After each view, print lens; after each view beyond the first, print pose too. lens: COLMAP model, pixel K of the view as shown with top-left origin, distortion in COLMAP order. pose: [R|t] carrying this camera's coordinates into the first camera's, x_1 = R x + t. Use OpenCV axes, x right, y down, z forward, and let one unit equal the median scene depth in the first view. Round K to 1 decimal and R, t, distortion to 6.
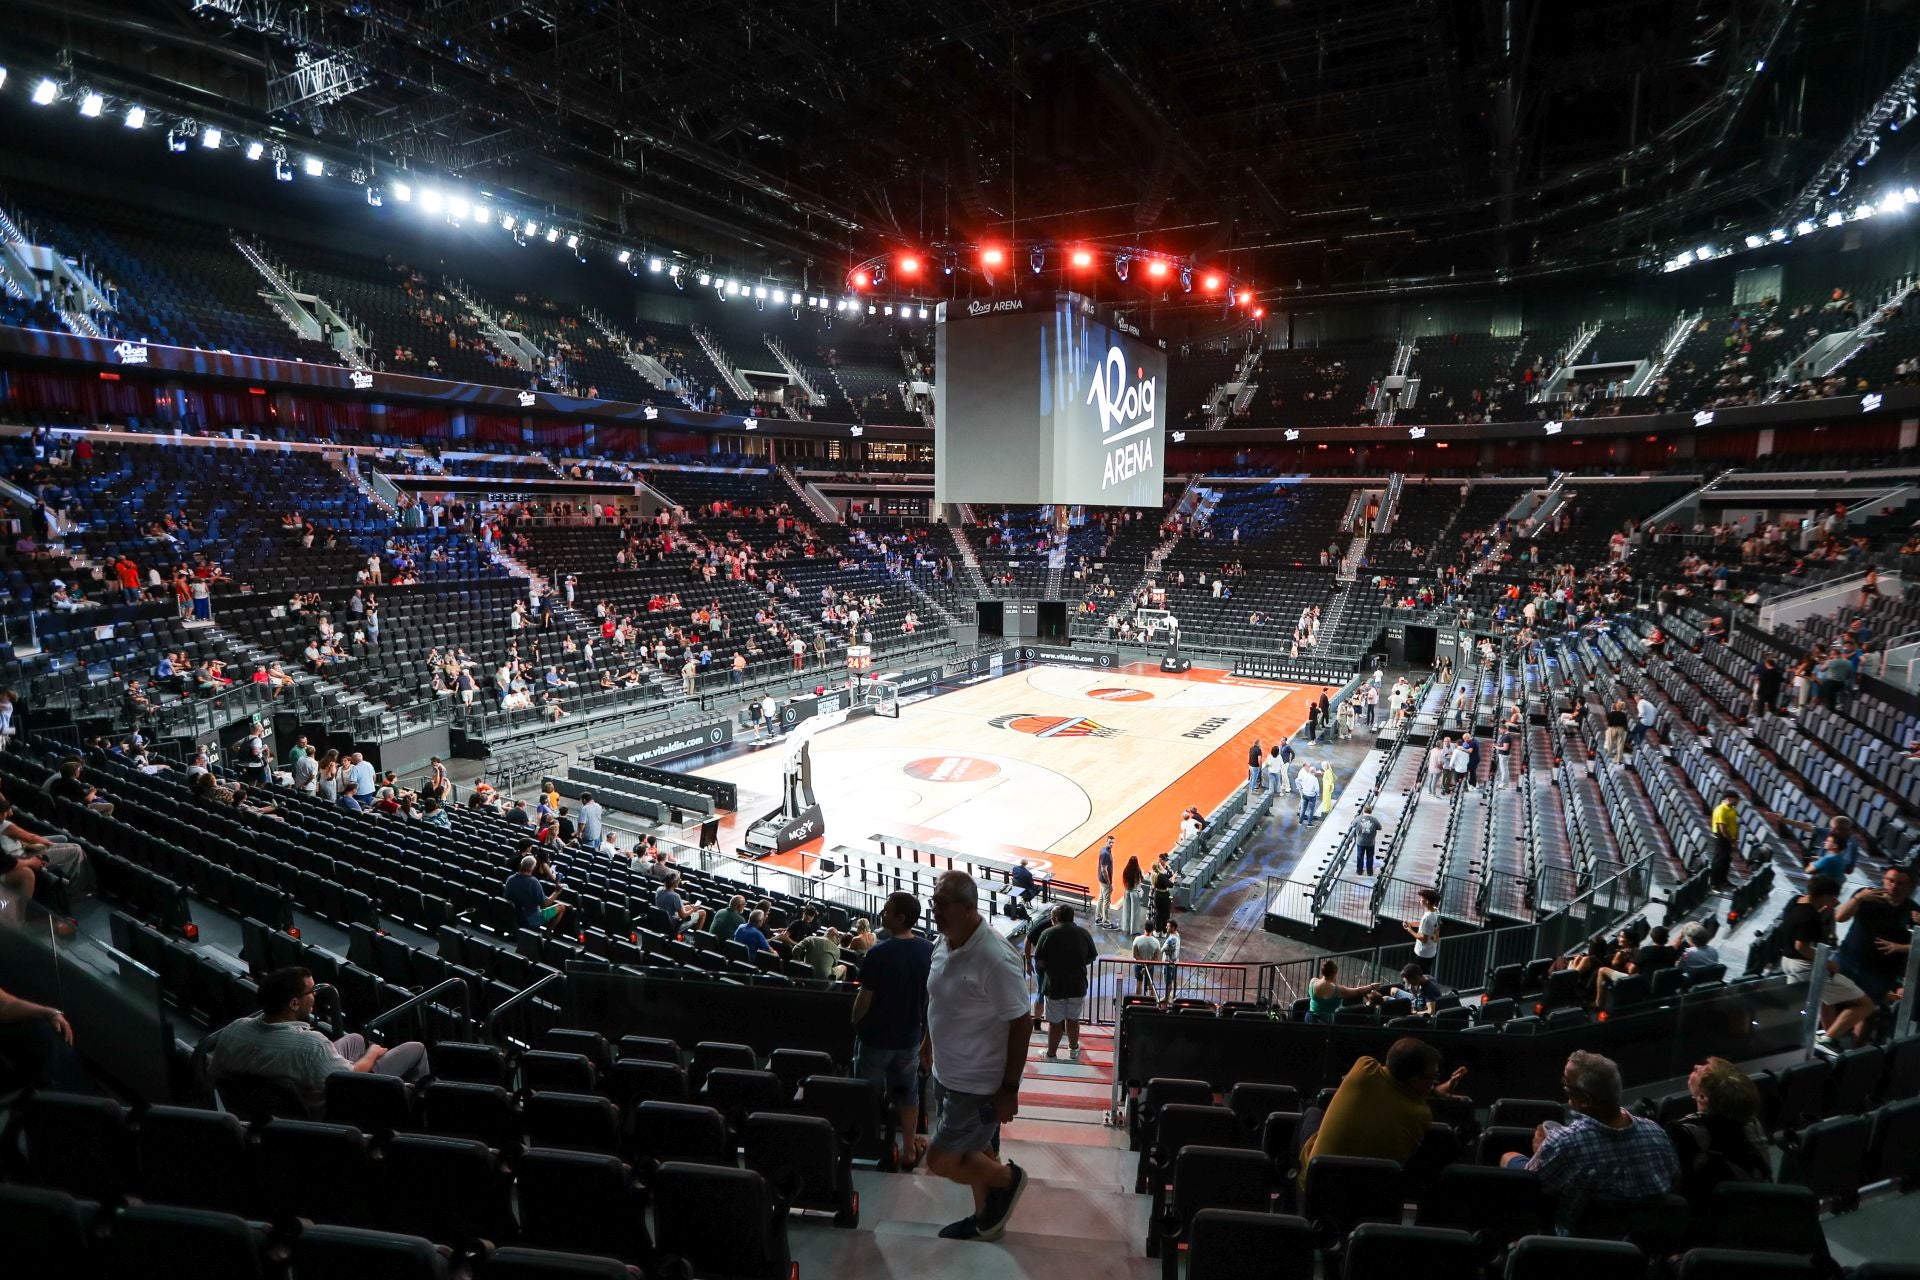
lens RADIAL K [[954.0, 0, 1014.7], [0, 954.0, 636.1], [0, 0, 1]] dist [-0.027020, 0.000495]
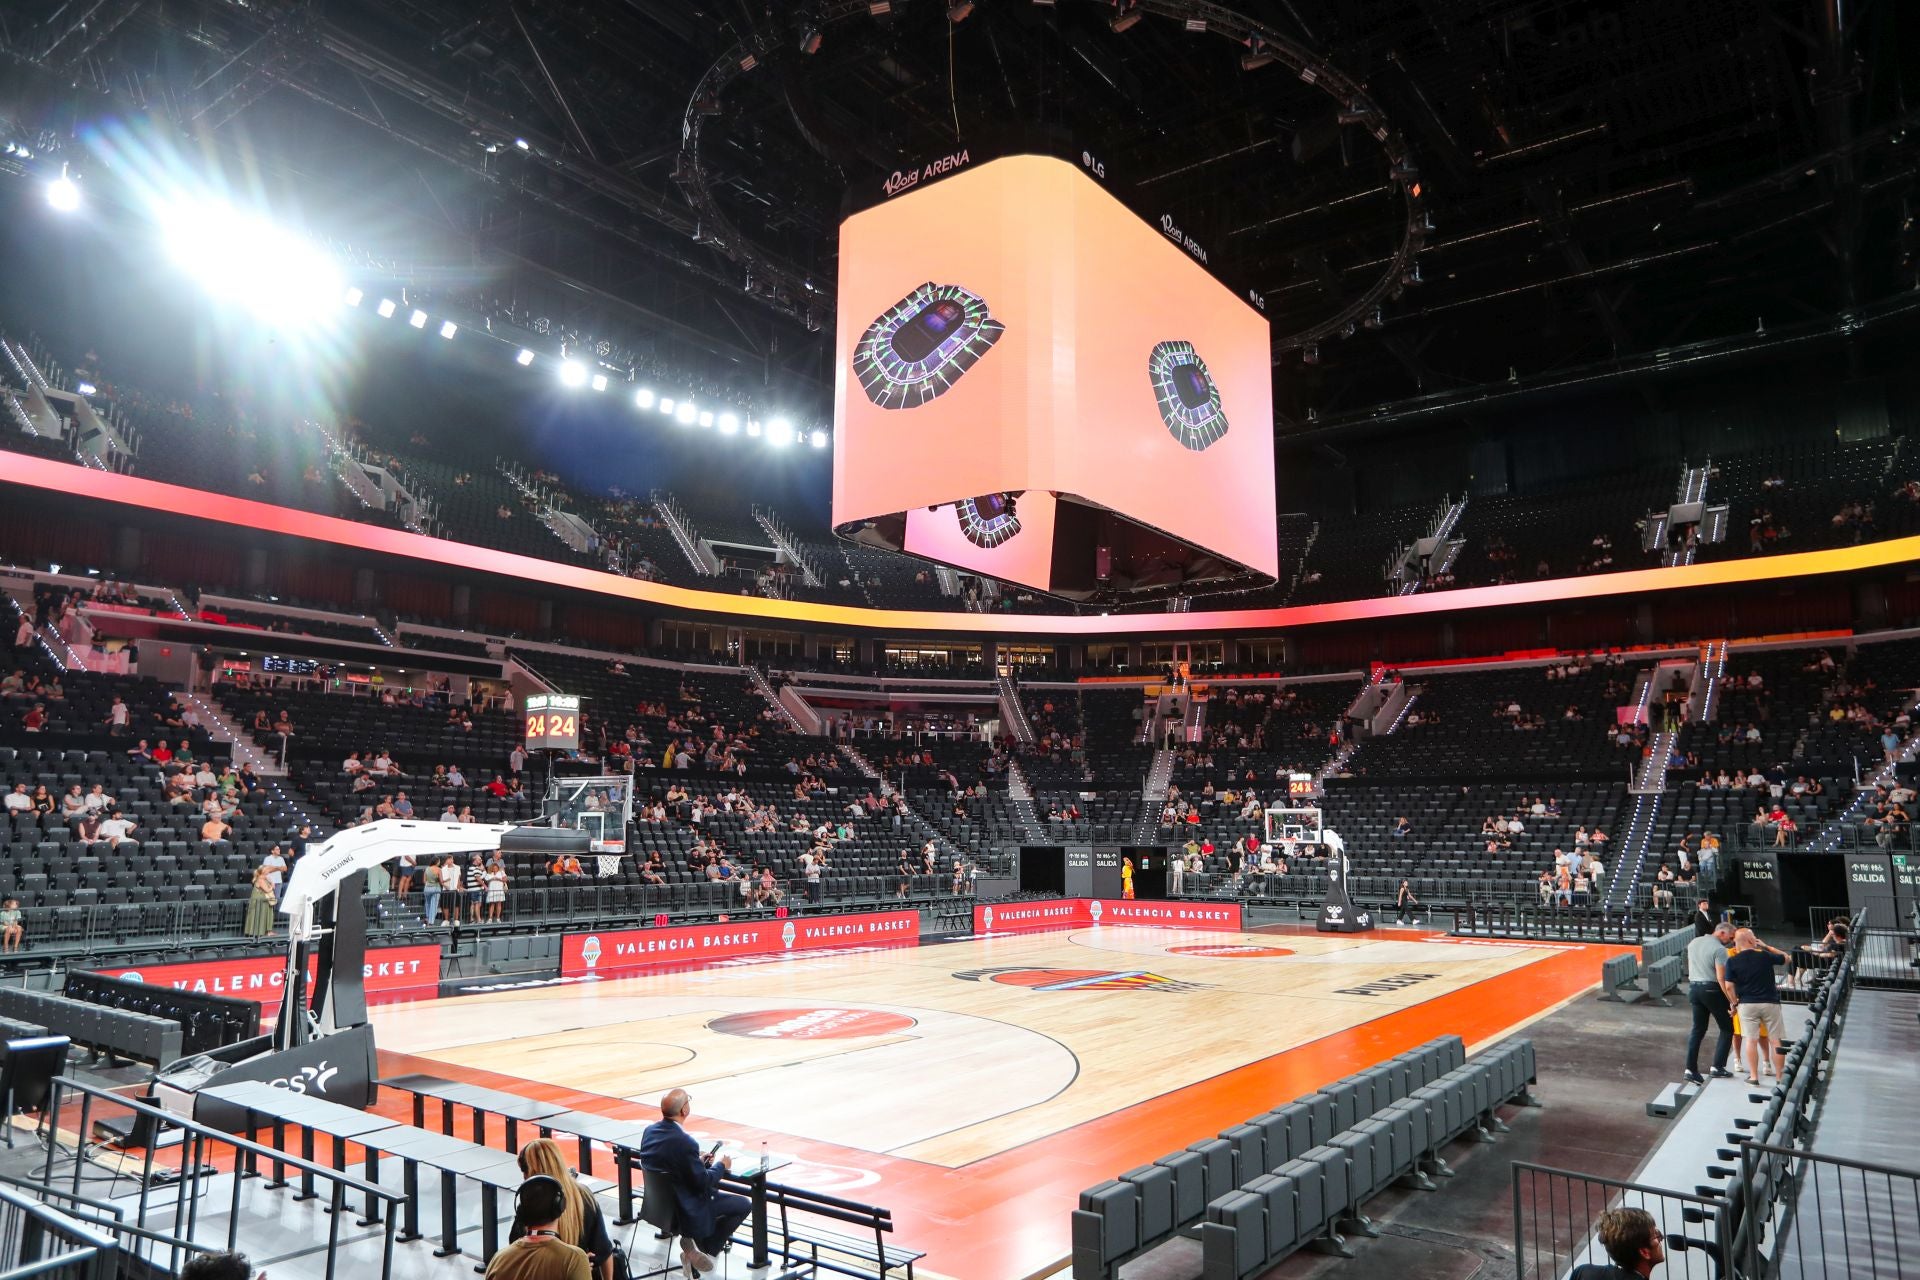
lens RADIAL K [[1253.1, 0, 993.6], [0, 1253.1, 636.9], [0, 0, 1]] dist [-0.027815, 0.045654]
pose [[0.990871, -0.030782, -0.131253, 0.052624], [-0.007841, 0.958777, -0.284052, 0.063262], [0.134586, 0.282488, 0.949783, 0.183965]]
